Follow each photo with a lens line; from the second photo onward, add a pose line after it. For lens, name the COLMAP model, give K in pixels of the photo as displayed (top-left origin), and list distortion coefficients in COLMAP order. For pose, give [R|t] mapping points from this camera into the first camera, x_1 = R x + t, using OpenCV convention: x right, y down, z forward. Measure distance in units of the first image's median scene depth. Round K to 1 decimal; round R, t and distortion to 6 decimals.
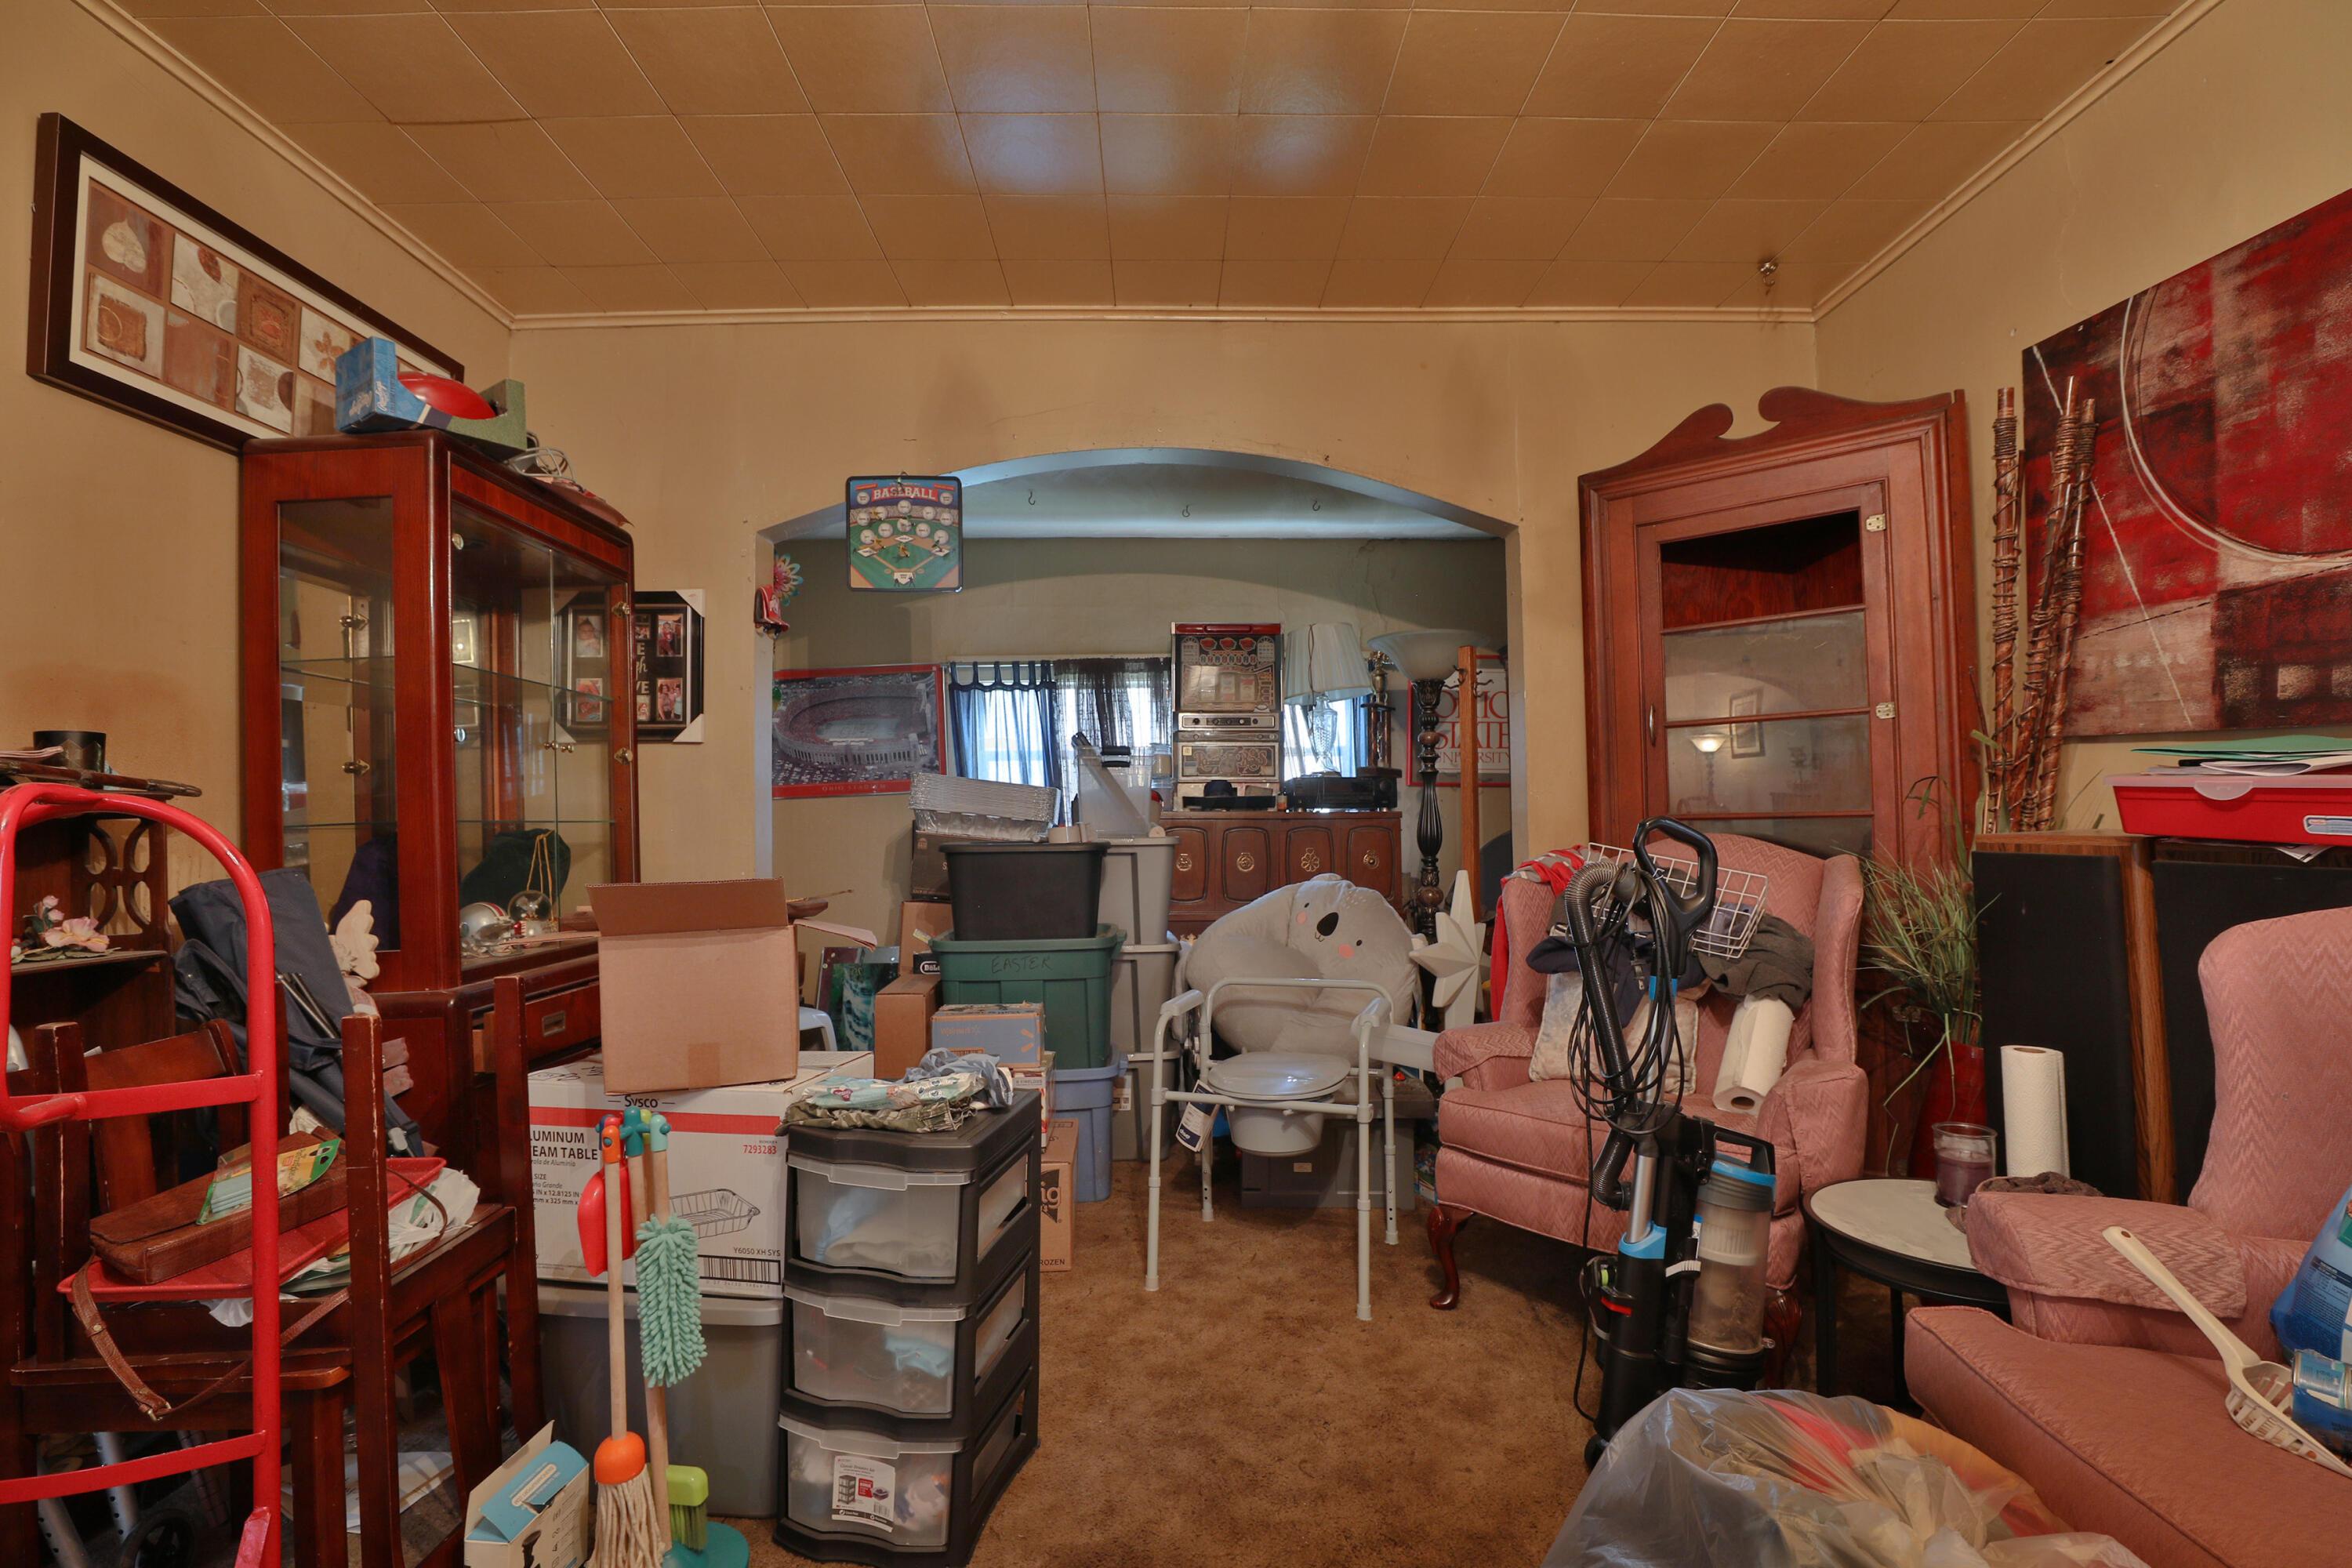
lens RADIAL K [[1087.0, 0, 1176.0], [0, 1087.0, 784.0], [0, 0, 1]] dist [-0.031962, 0.012849]
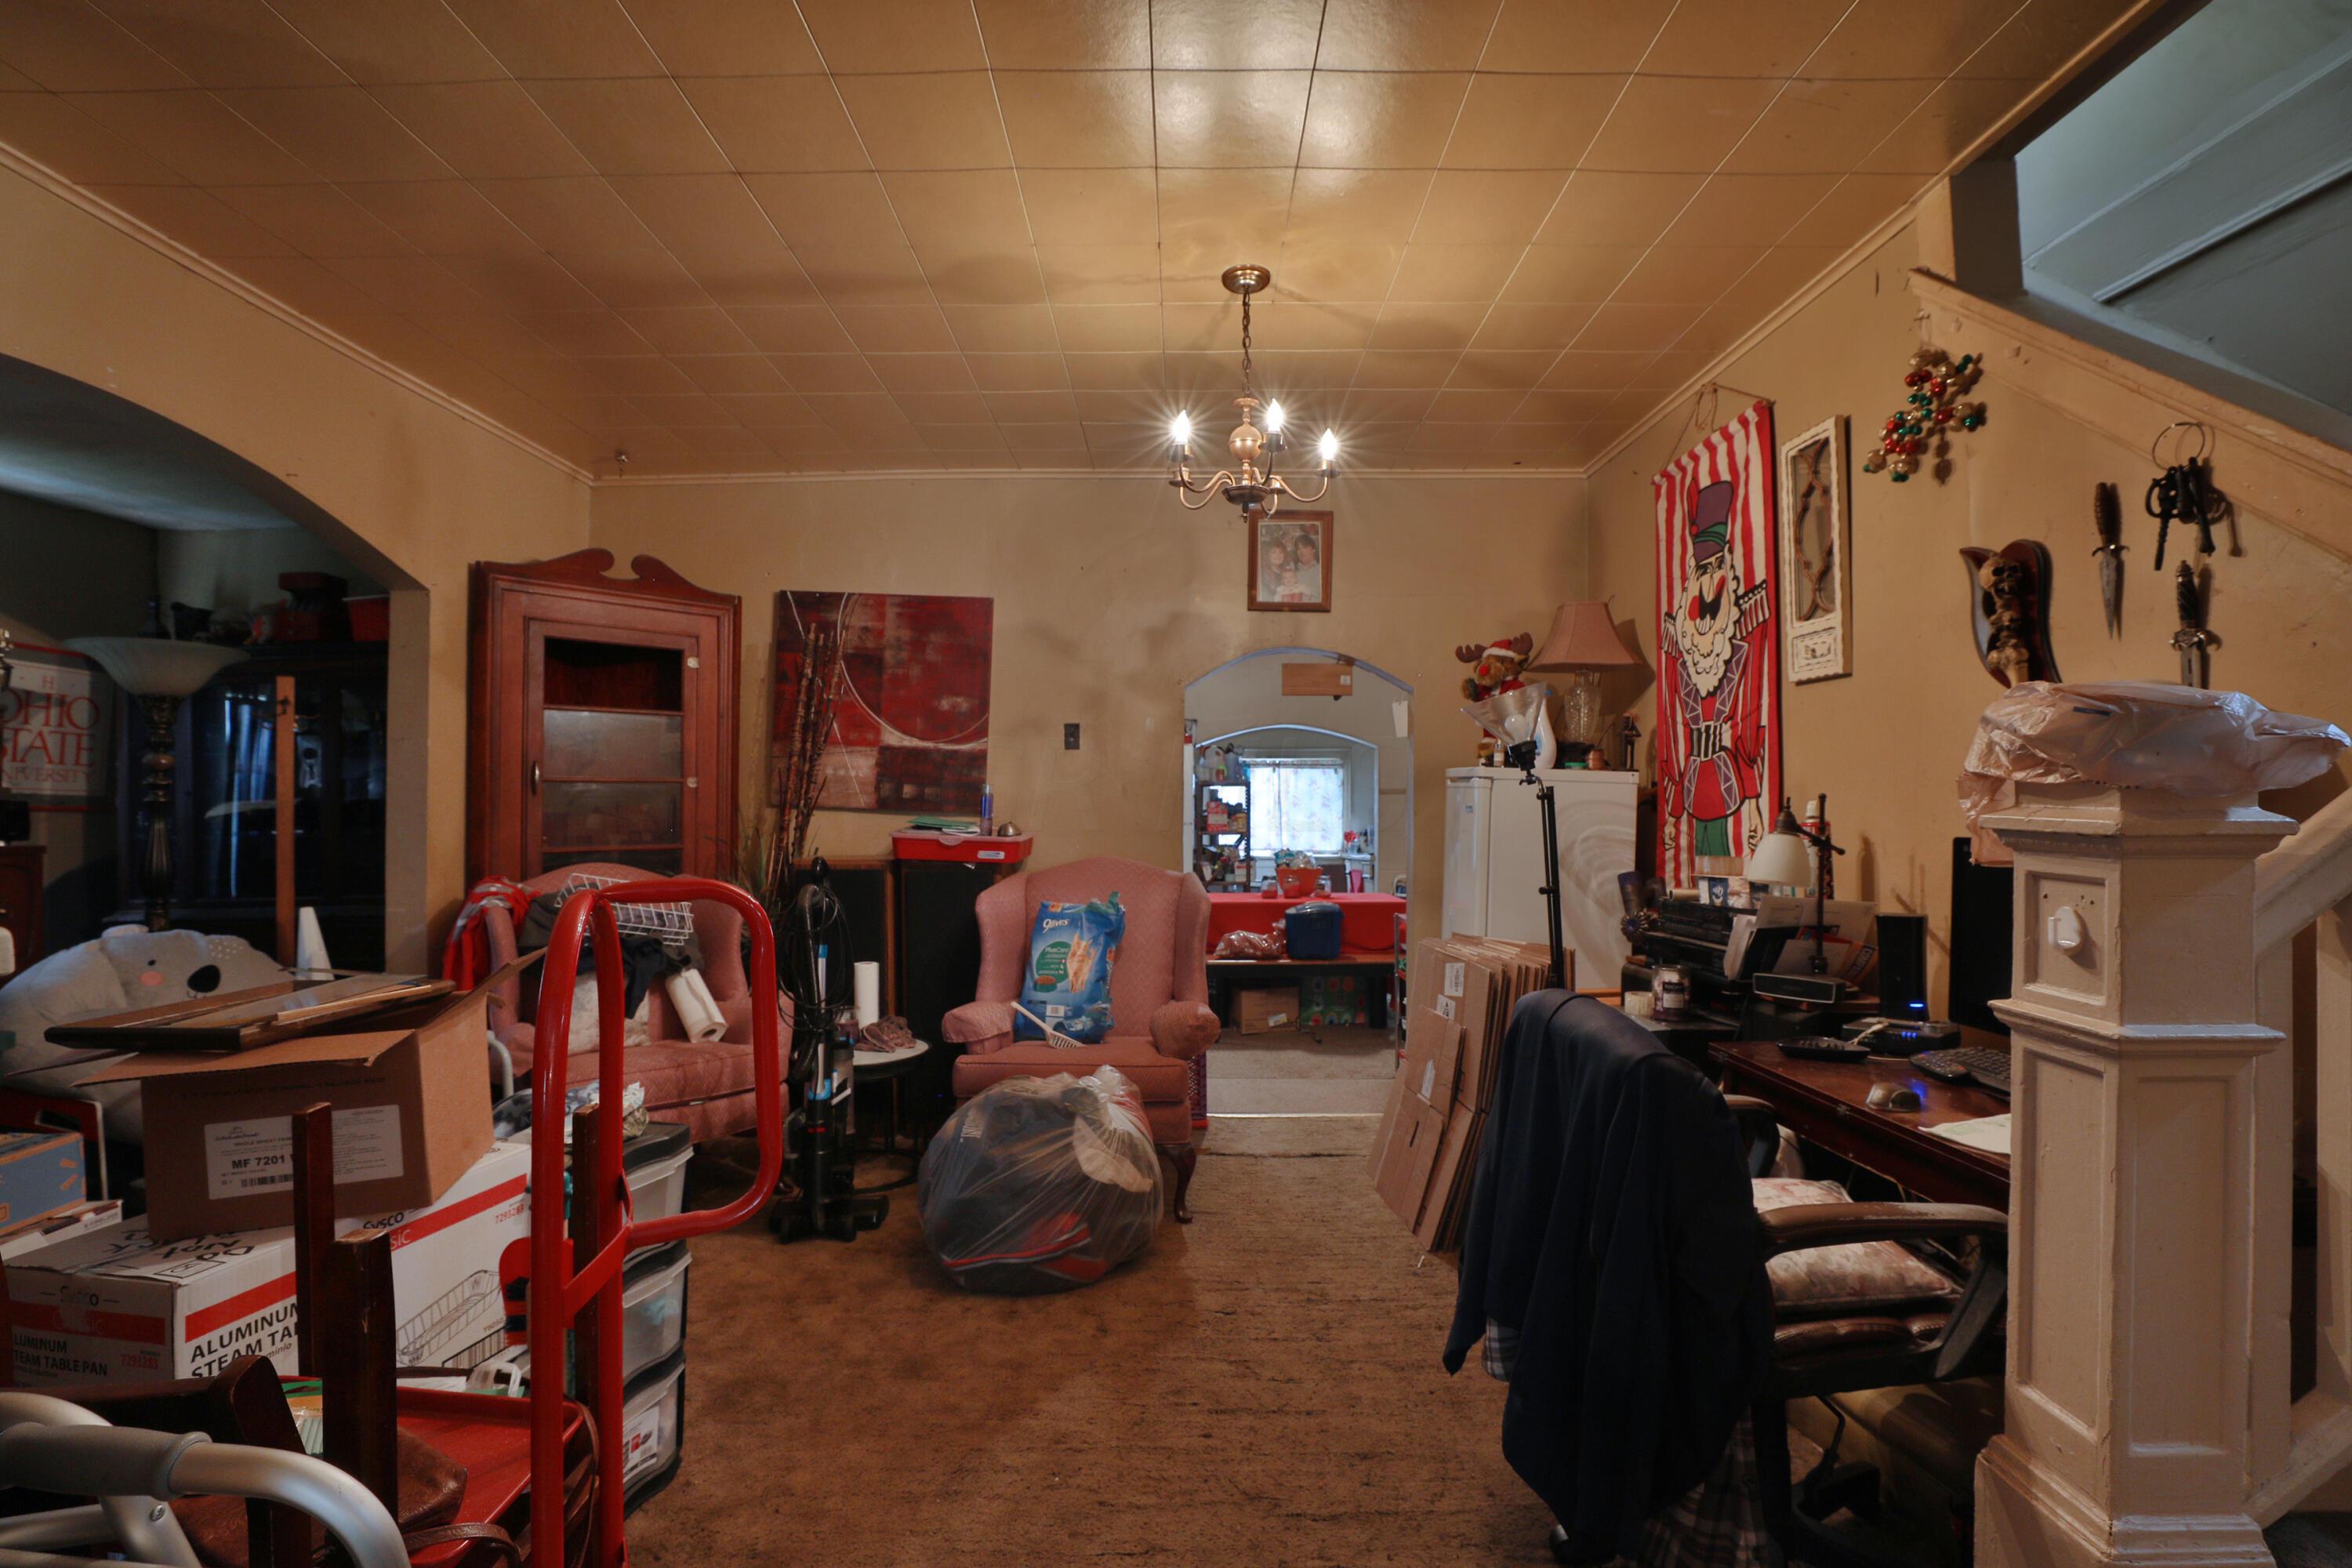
lens RADIAL K [[1087.0, 0, 1176.0], [0, 1087.0, 784.0], [0, 0, 1]] dist [-0.031962, 0.012849]
pose [[0.024370, 0.039947, 0.998905, -1.177315], [-0.031641, 0.998732, -0.039168, -0.033443], [-0.999202, -0.030652, 0.025603, 0.320494]]
